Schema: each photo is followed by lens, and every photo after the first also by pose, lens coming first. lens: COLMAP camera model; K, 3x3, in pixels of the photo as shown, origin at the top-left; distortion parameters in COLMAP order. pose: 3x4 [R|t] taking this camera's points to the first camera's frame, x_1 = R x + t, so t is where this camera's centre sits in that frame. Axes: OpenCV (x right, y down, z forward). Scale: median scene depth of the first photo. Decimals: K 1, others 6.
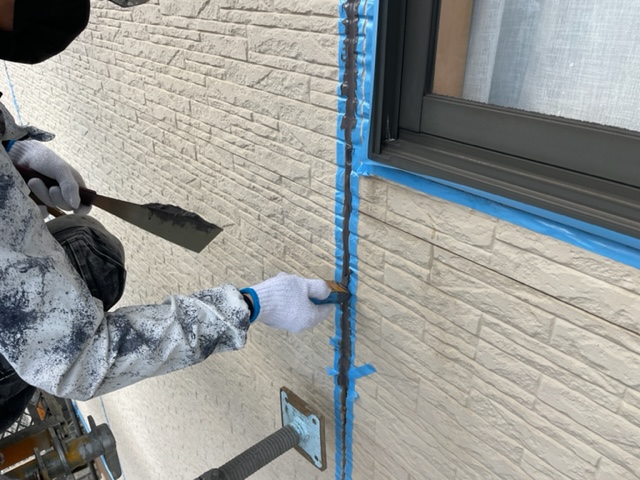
lens RADIAL K [[488.0, 0, 321.8], [0, 488.0, 233.6], [0, 0, 1]] dist [0.075981, -0.093730]
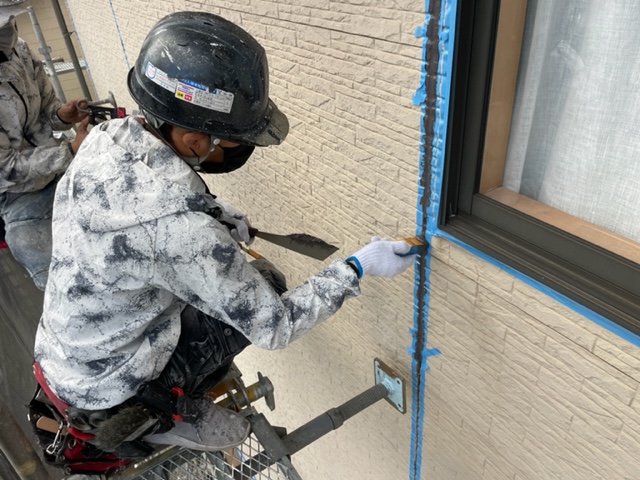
lens RADIAL K [[488.0, 0, 317.5], [0, 488.0, 237.9], [0, 0, 1]] dist [0.075981, -0.093730]
pose [[0.989176, 0.007629, -0.146533, -0.050711], [0.007243, 0.994891, 0.100691, -0.248528], [0.146553, -0.100662, 0.984068, -0.555709]]
